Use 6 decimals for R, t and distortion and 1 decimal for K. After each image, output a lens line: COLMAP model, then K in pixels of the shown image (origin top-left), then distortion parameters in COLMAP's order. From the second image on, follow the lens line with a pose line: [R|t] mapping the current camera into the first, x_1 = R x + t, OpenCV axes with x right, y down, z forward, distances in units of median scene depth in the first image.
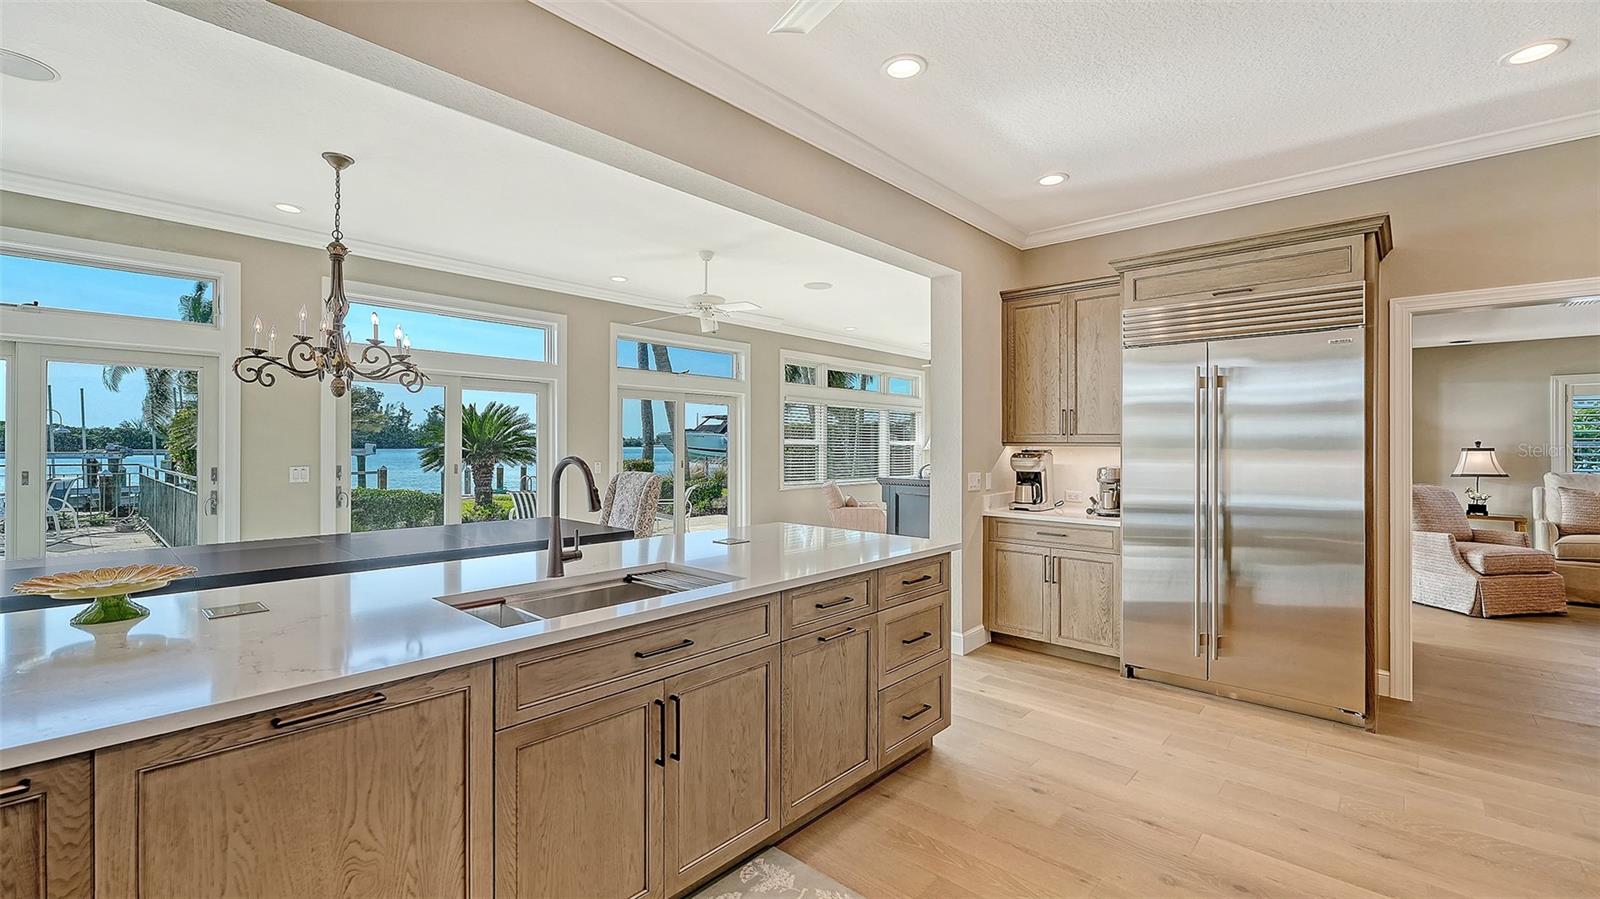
lens RADIAL K [[685.5, 0, 788.1], [0, 685.5, 445.4], [0, 0, 1]] dist [-0.000345, -0.000574]
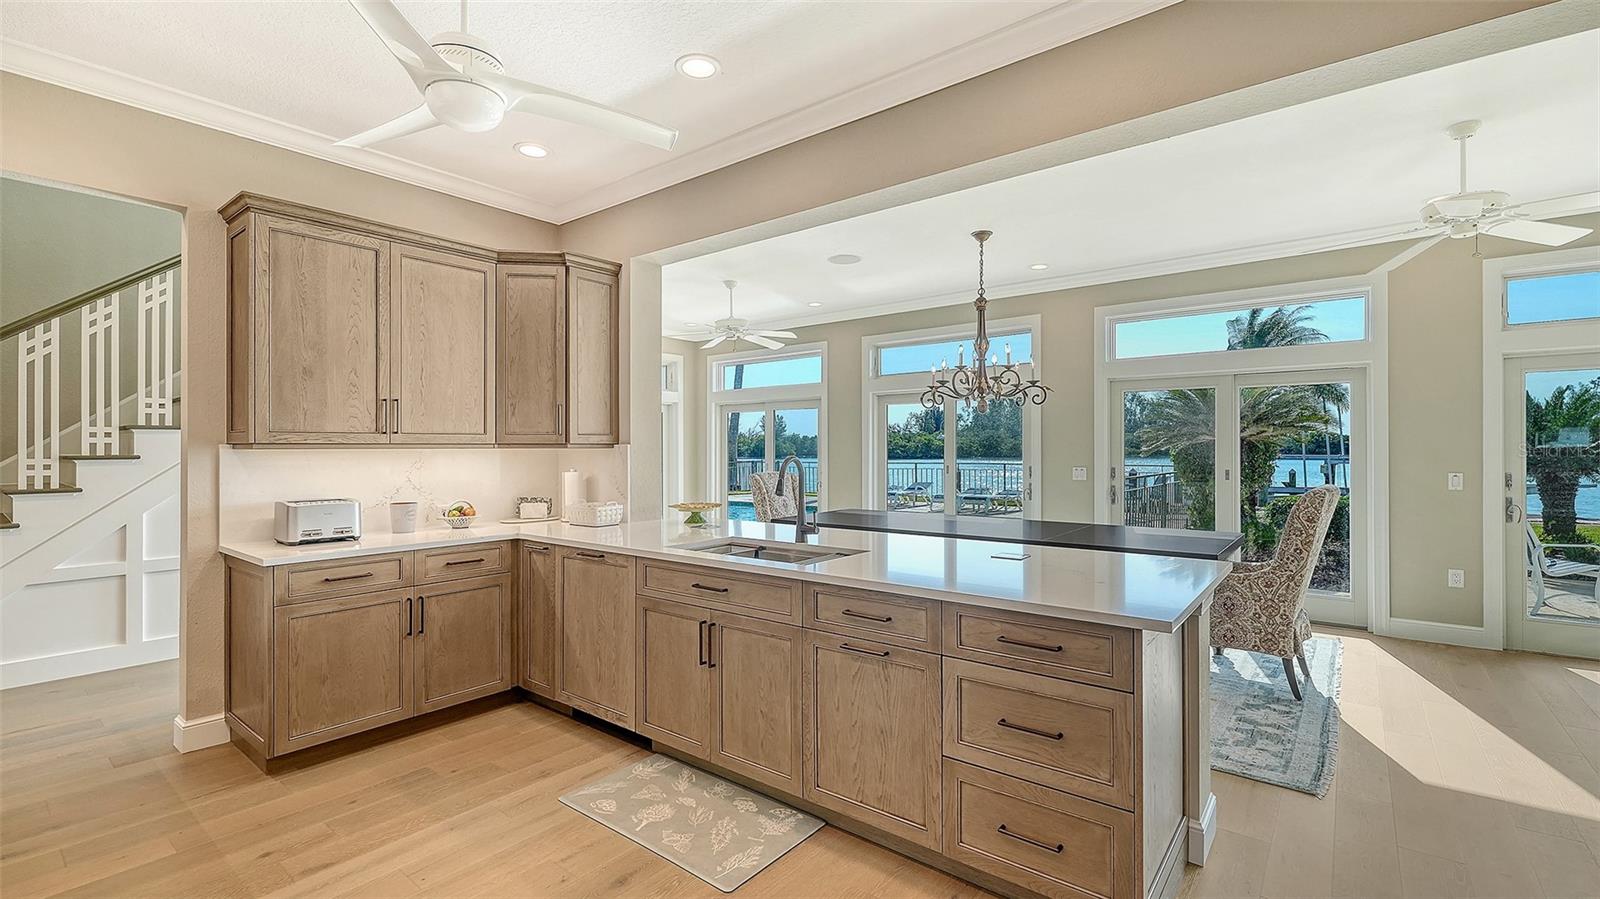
lens RADIAL K [[685.5, 0, 793.6], [0, 685.5, 453.2], [0, 0, 1]] dist [-0.000345, -0.000574]
pose [[0.047385, -0.000540, -0.998877, 0.956602], [0.006607, 0.999978, -0.000227, 0.007632], [0.998855, -0.006589, 0.047388, 0.827998]]
